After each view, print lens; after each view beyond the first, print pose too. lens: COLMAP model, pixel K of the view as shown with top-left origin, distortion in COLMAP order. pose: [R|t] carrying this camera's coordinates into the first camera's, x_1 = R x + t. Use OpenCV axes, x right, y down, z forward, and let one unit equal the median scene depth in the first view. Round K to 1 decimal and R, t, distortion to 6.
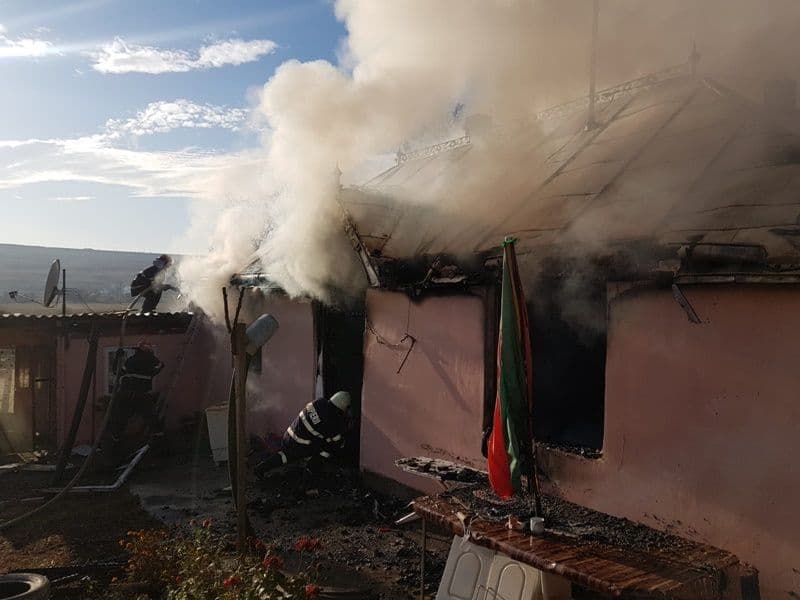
lens RADIAL K [[633.9, 0, 398.2], [0, 633.9, 295.5], [0, 0, 1]] dist [0.006674, -0.021078]
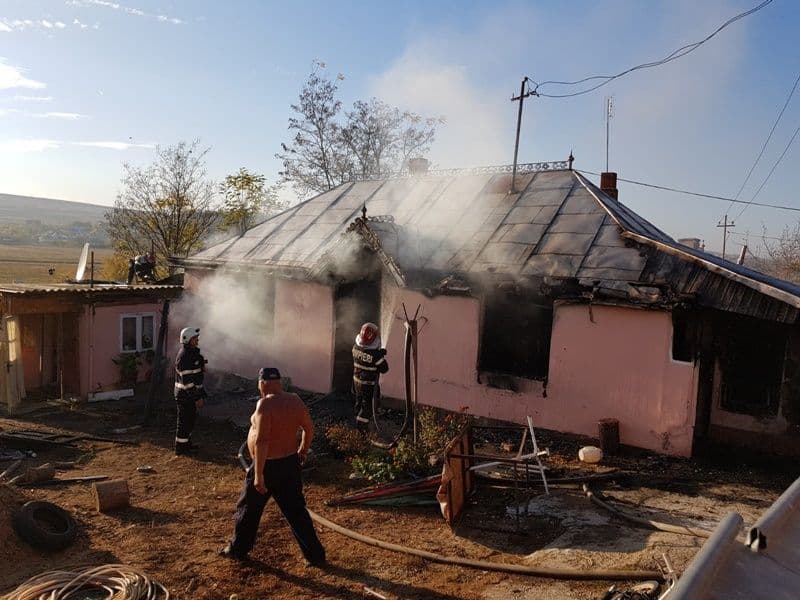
lens RADIAL K [[633.9, 0, 387.2], [0, 633.9, 299.6], [0, 0, 1]] dist [0.006674, -0.021078]
pose [[0.951566, 0.013587, 0.307145, -1.028133], [-0.039449, 0.996161, 0.078149, -0.193474], [-0.304904, -0.086481, 0.948449, -1.015319]]
